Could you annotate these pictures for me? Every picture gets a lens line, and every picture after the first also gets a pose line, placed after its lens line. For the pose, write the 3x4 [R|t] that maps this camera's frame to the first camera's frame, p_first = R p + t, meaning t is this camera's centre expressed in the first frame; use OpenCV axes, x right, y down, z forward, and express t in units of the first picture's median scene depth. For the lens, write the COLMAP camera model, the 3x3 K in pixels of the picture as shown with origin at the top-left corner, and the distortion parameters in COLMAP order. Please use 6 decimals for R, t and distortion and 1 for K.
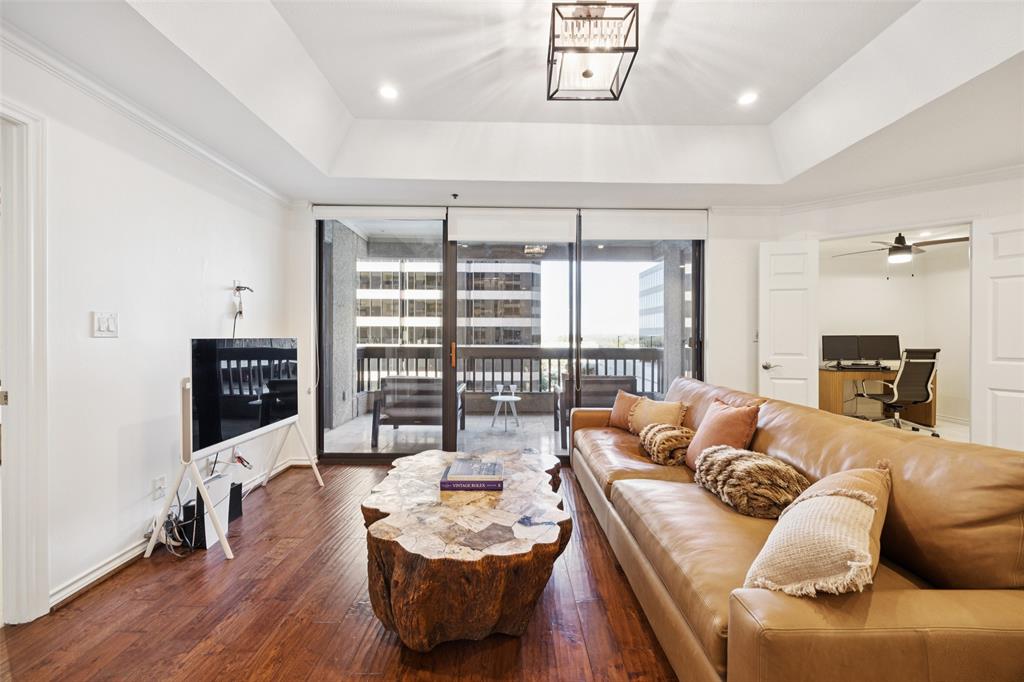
lens RADIAL K [[391.3, 0, 505.9], [0, 391.3, 338.9], [0, 0, 1]] dist [0.001284, -0.000102]
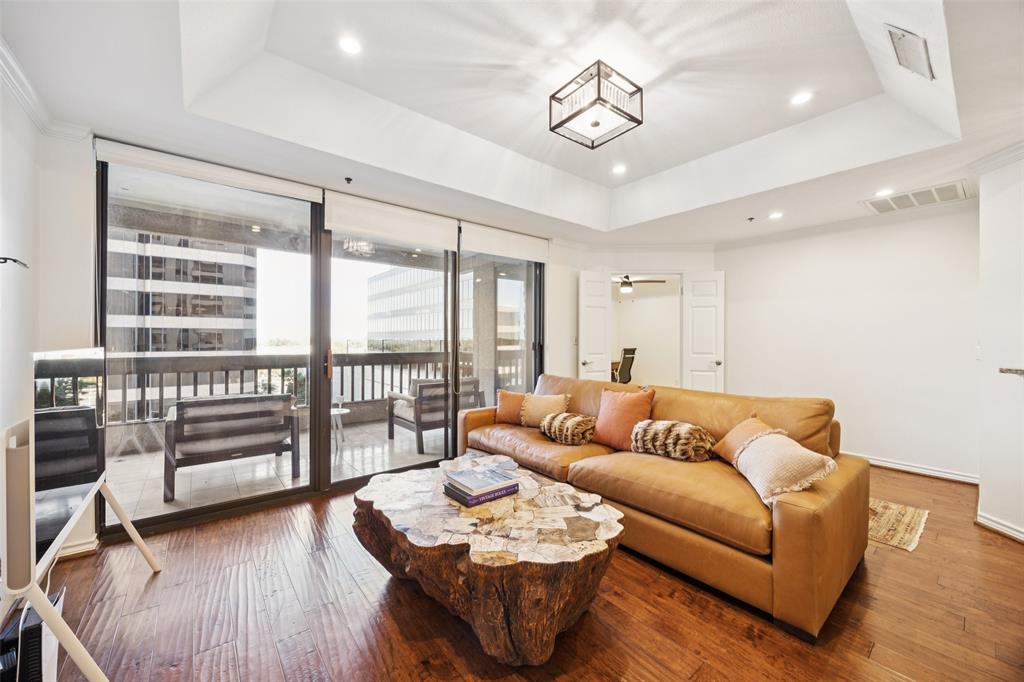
lens RADIAL K [[391.3, 0, 485.3], [0, 391.3, 340.7], [0, 0, 1]] dist [0.001284, -0.000102]
pose [[0.795450, -0.005477, 0.605994, -0.373322], [0.008057, 0.999966, -0.001538, -0.006886], [-0.605966, 0.006106, 0.795467, 0.119599]]
